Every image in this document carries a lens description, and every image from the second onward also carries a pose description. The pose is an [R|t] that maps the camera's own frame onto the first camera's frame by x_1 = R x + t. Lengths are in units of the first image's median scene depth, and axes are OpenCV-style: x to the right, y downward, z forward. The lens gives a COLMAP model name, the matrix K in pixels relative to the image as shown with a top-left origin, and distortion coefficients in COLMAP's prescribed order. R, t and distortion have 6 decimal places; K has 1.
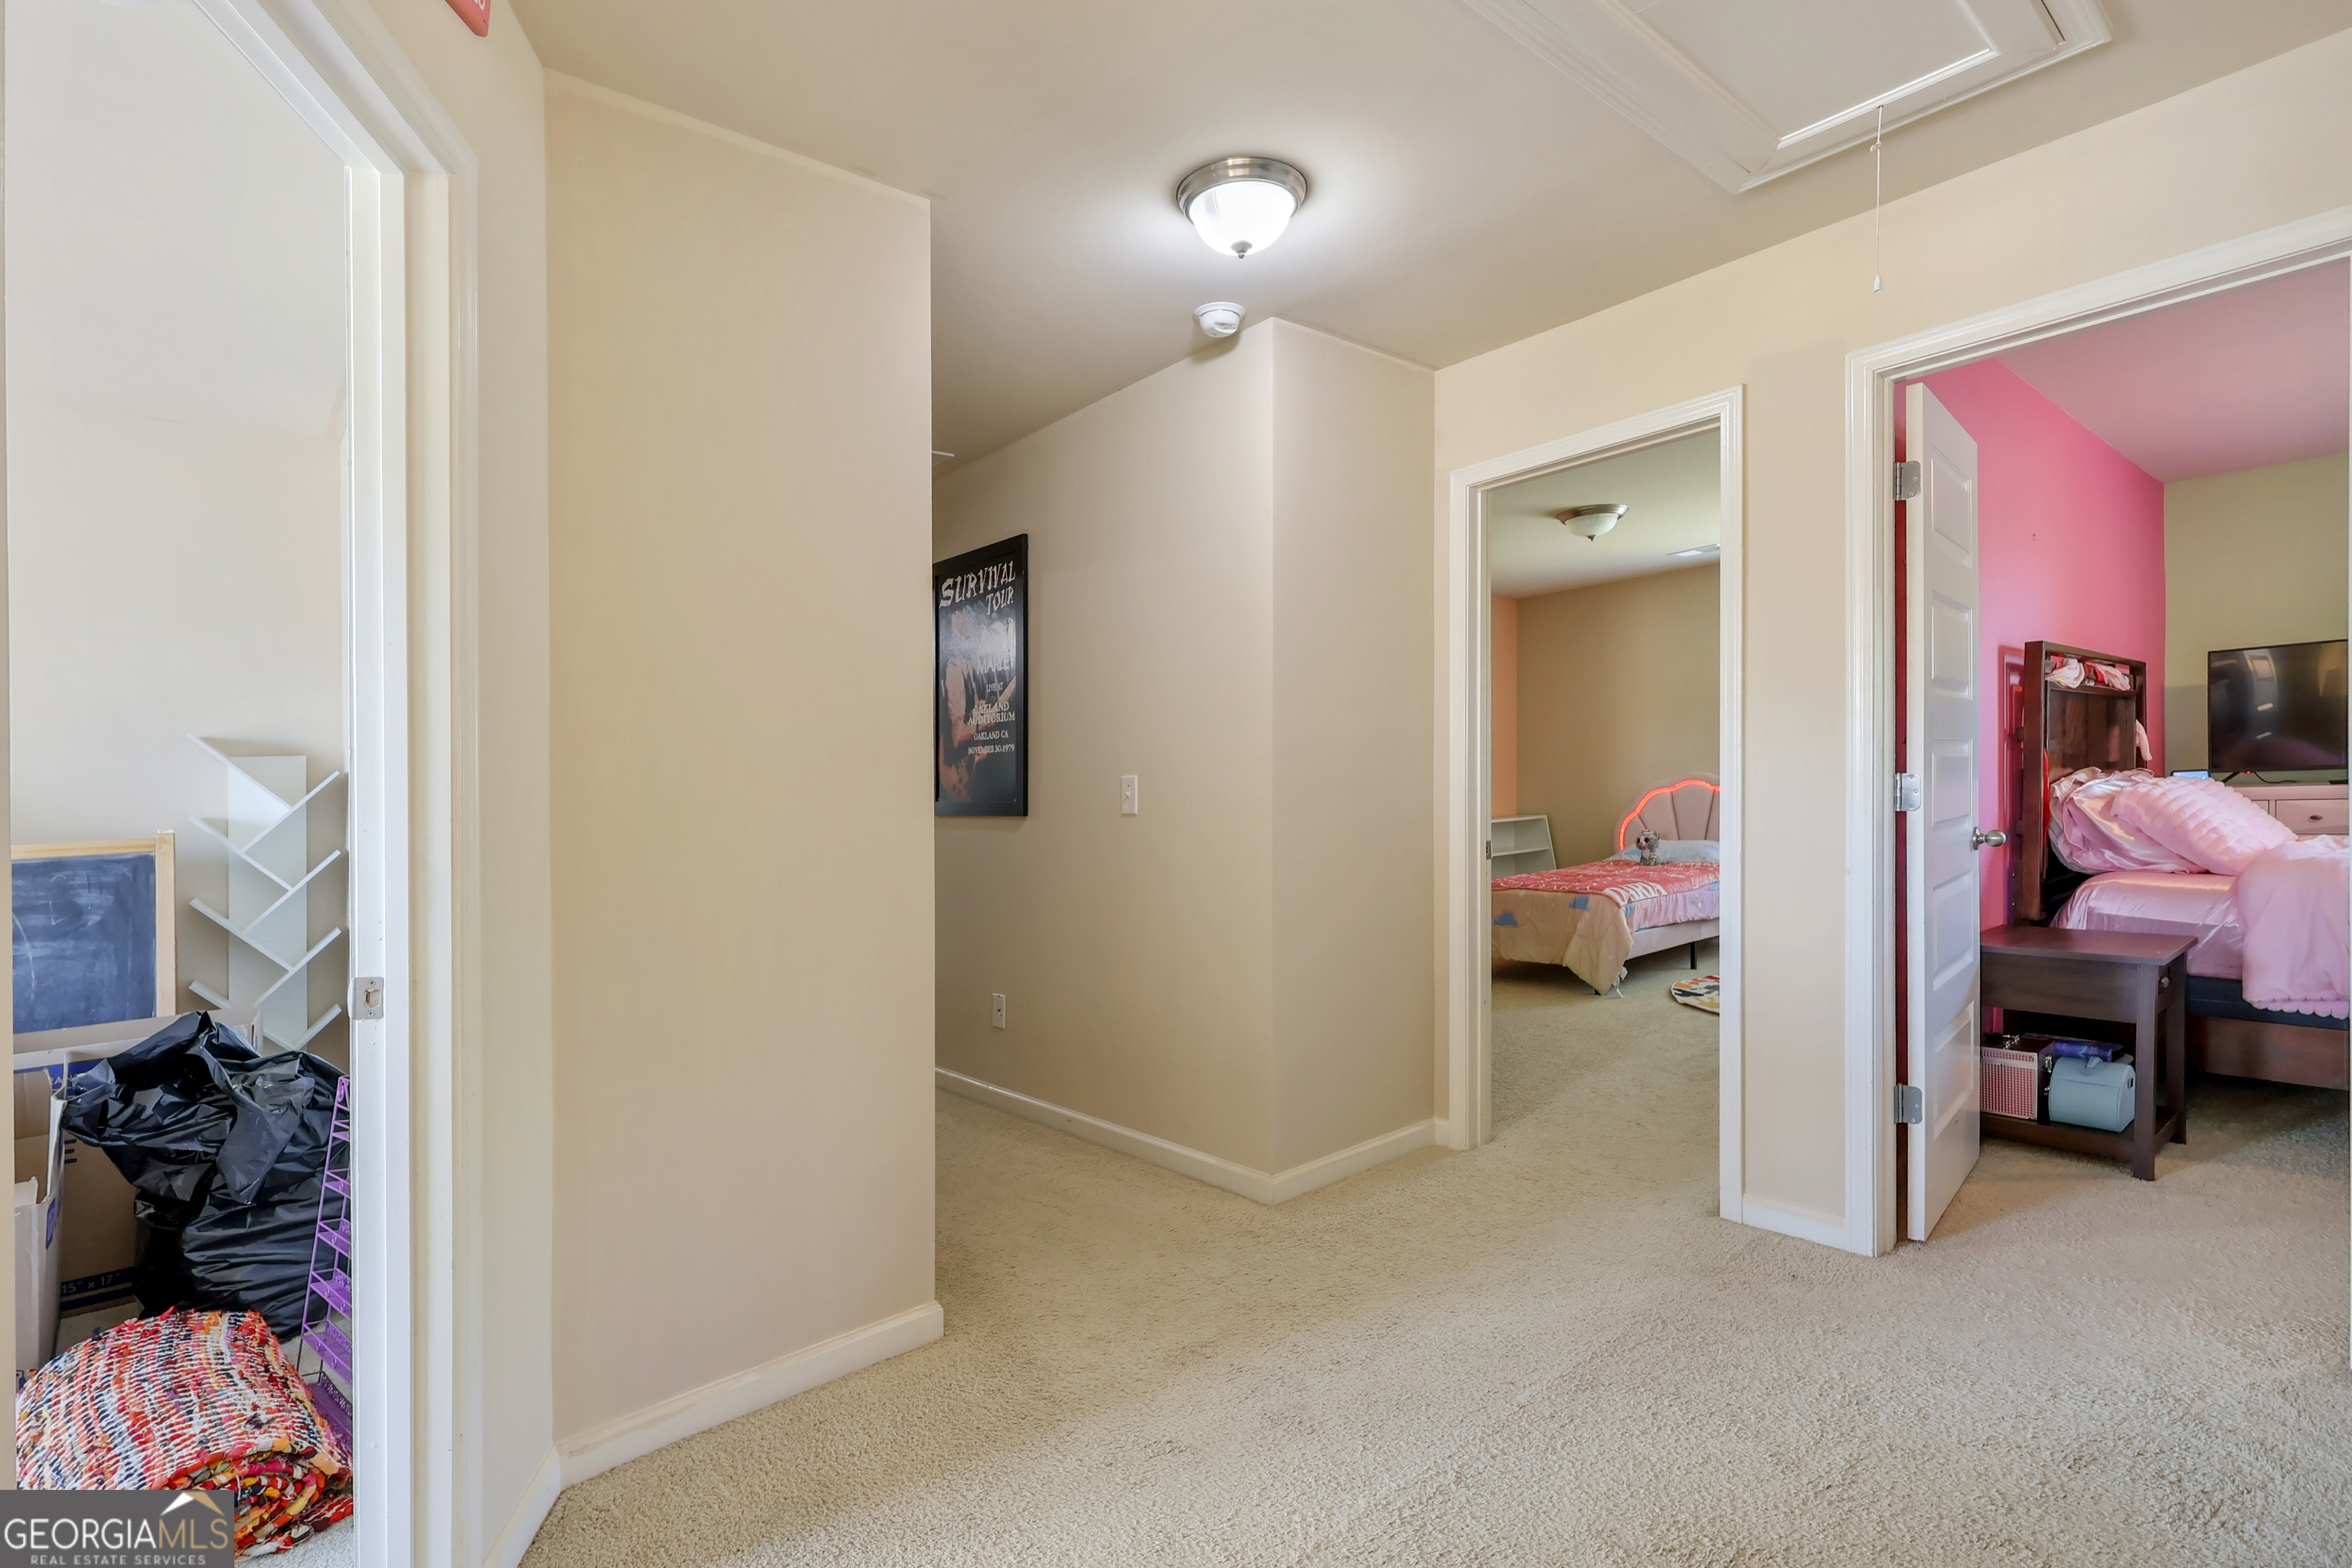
lens RADIAL K [[1111.1, 0, 1182.9], [0, 1111.1, 789.6], [0, 0, 1]] dist [-0.001242, 0.000687]
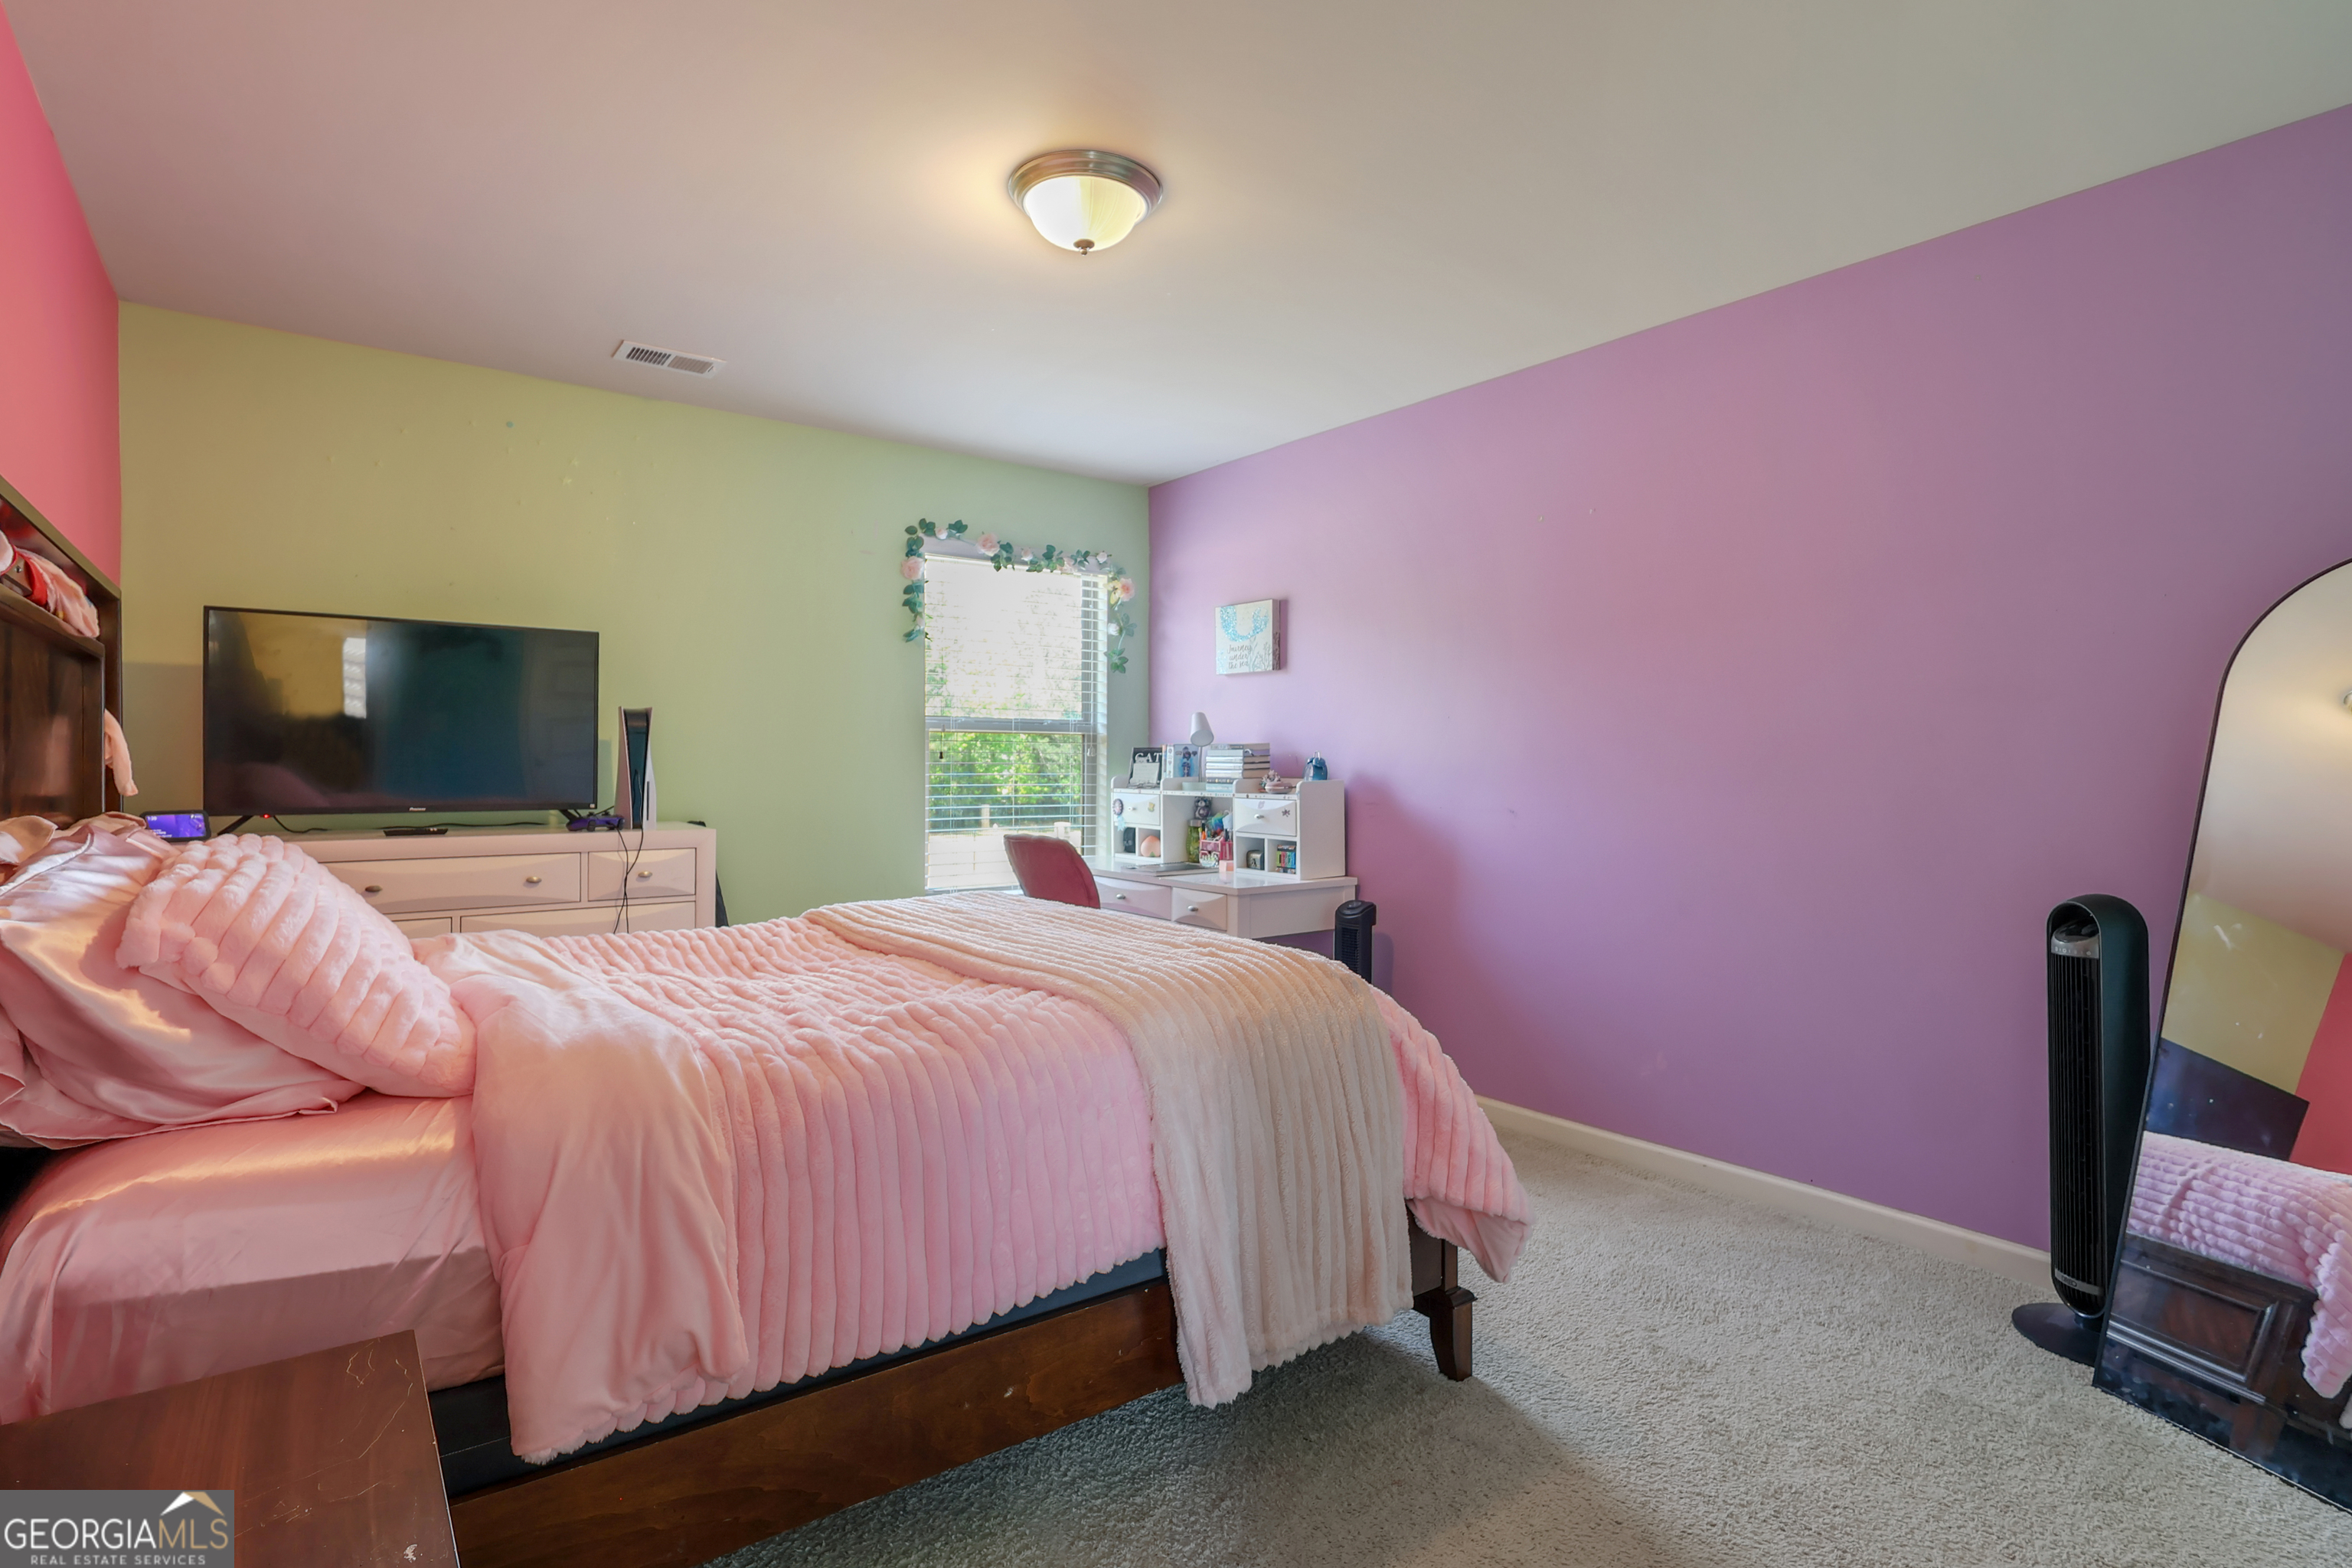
lens RADIAL K [[1111.1, 0, 1179.1], [0, 1111.1, 787.2], [0, 0, 1]] dist [-0.001242, 0.000687]
pose [[0.028754, 0.029189, 0.999160, 0.505197], [-0.010630, 0.999526, -0.028894, -0.026376], [-0.999530, -0.009790, 0.029050, 0.668458]]
